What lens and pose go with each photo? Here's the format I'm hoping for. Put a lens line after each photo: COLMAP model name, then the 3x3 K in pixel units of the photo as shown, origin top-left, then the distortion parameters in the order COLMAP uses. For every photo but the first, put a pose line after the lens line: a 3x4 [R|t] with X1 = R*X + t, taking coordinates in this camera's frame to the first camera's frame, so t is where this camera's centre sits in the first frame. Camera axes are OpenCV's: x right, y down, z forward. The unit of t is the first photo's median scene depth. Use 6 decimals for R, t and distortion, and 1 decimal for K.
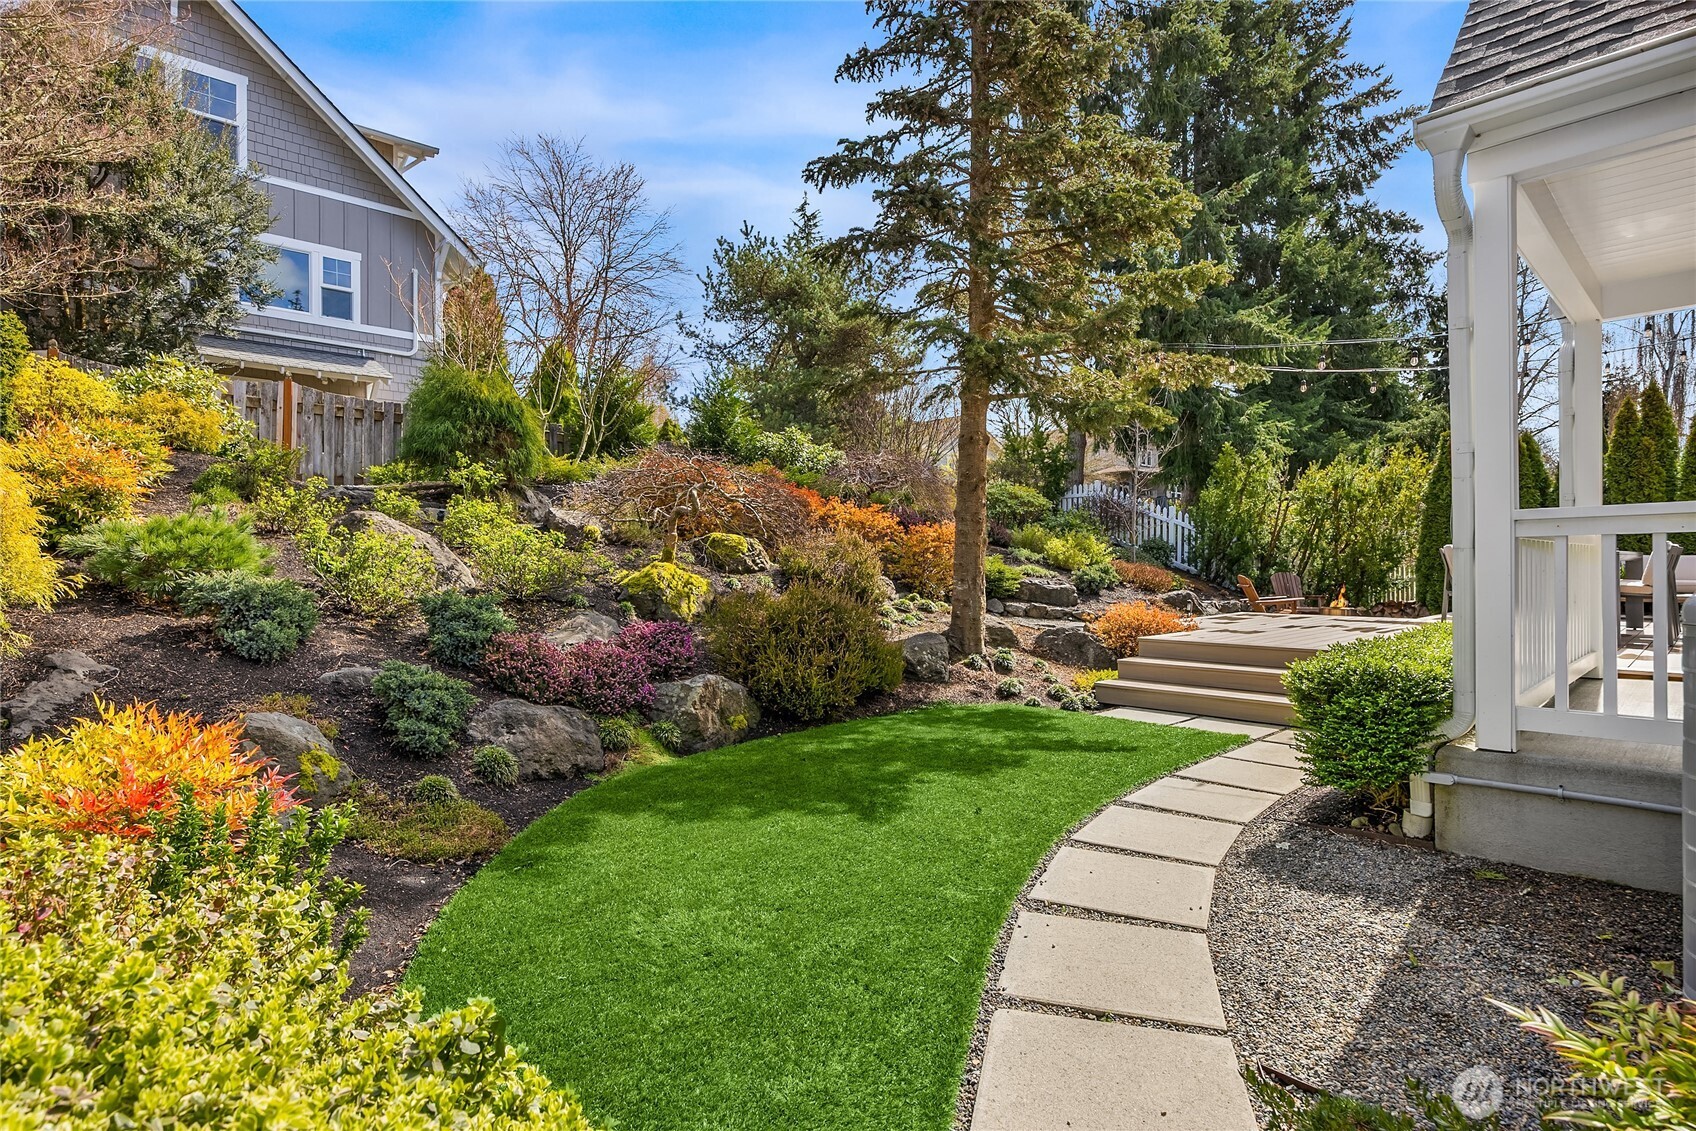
lens RADIAL K [[922.5, 0, 845.9], [0, 922.5, 562.3], [0, 0, 1]] dist [-0.002252, 0.000328]
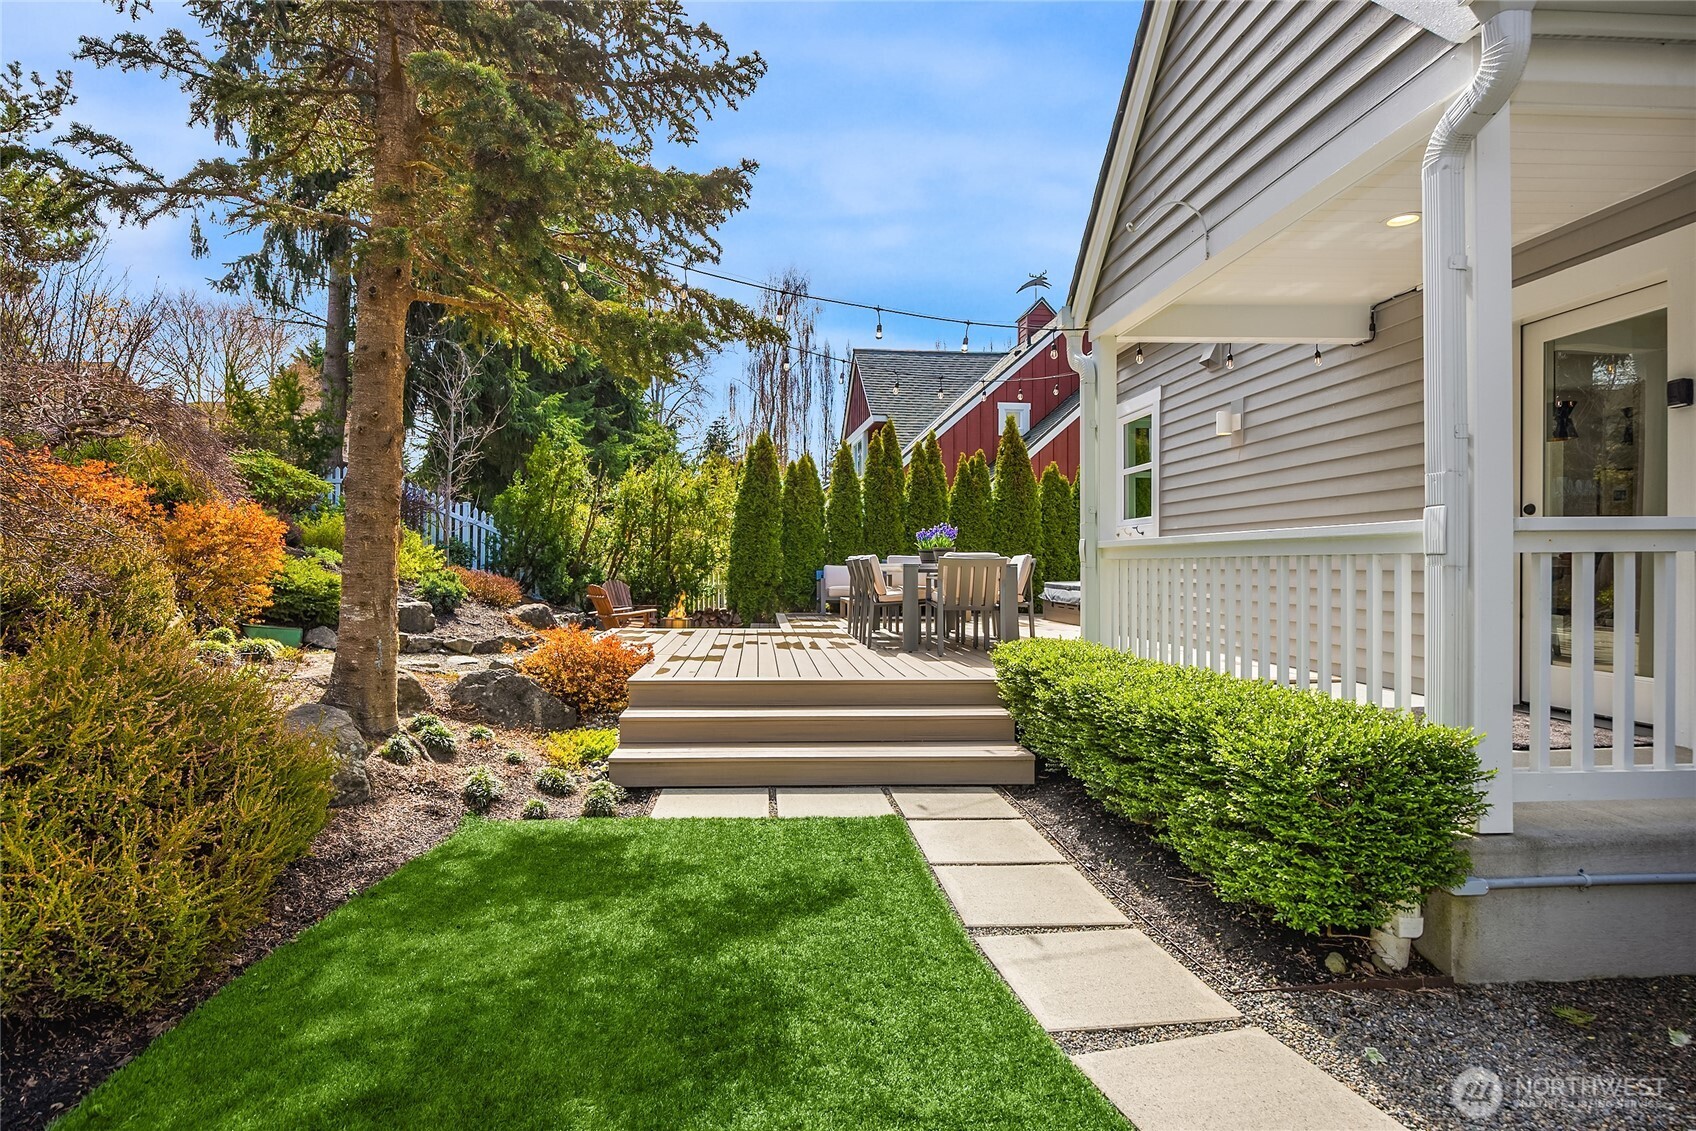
lens RADIAL K [[922.5, 0, 842.6], [0, 922.5, 569.9], [0, 0, 1]] dist [-0.002252, 0.000328]
pose [[0.667606, 0.003448, 0.744507, -0.053186], [-0.005938, 0.999982, 0.000693, -0.001755], [-0.744491, -0.004884, 0.667614, 0.226990]]
